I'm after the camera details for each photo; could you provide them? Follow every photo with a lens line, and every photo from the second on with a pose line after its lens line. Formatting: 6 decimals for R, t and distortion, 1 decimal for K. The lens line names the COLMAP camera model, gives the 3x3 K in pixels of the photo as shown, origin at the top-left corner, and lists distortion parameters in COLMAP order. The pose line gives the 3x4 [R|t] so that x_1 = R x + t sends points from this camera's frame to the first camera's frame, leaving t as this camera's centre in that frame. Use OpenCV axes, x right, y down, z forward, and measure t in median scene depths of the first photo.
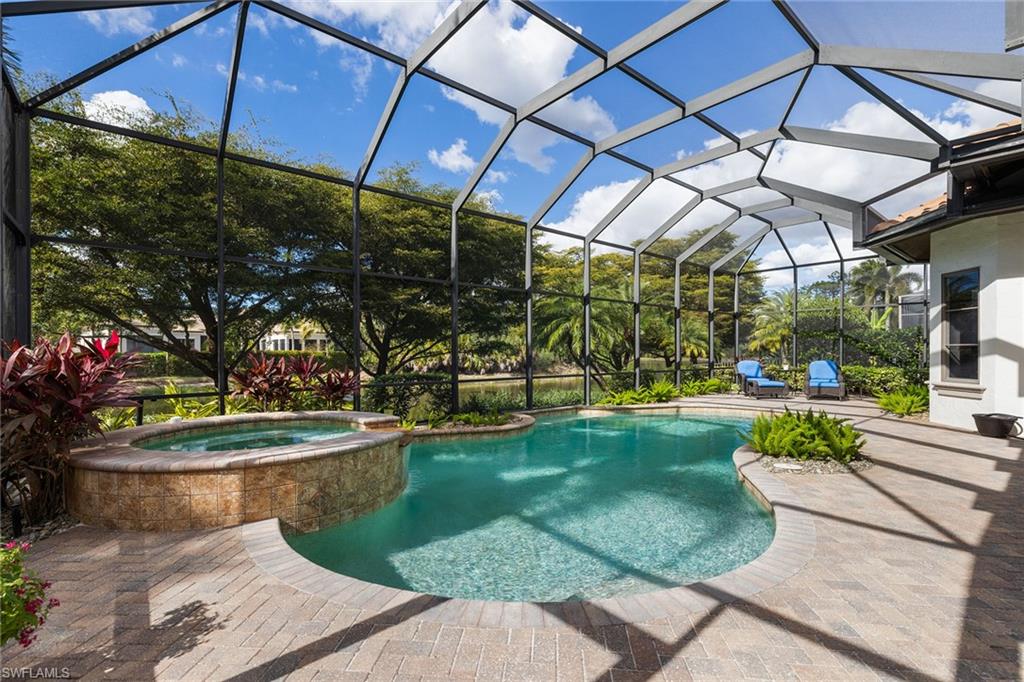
lens RADIAL K [[455.0, 0, 510.3], [0, 455.0, 350.2], [0, 0, 1]] dist [0.001457, 0.000079]
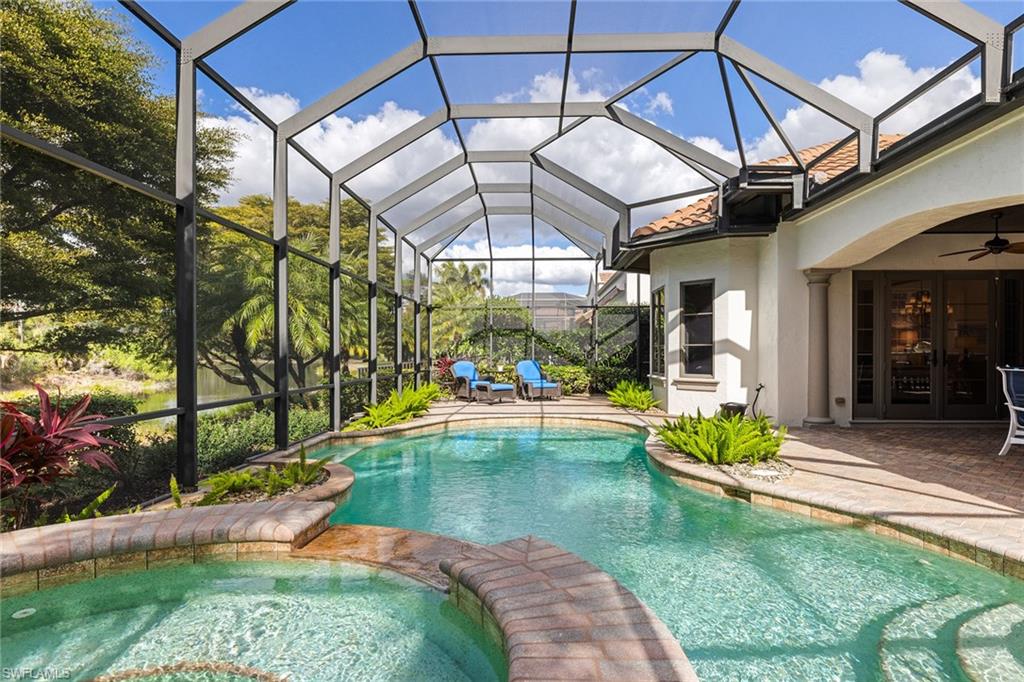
lens RADIAL K [[563.1, 0, 514.6], [0, 563.1, 349.0], [0, 0, 1]] dist [0.000332, 0.000081]
pose [[0.664080, 0.005954, 0.747638, -0.361206], [-0.004456, 0.999982, -0.004005, 0.006232], [-0.747649, -0.000672, 0.664094, 0.382862]]
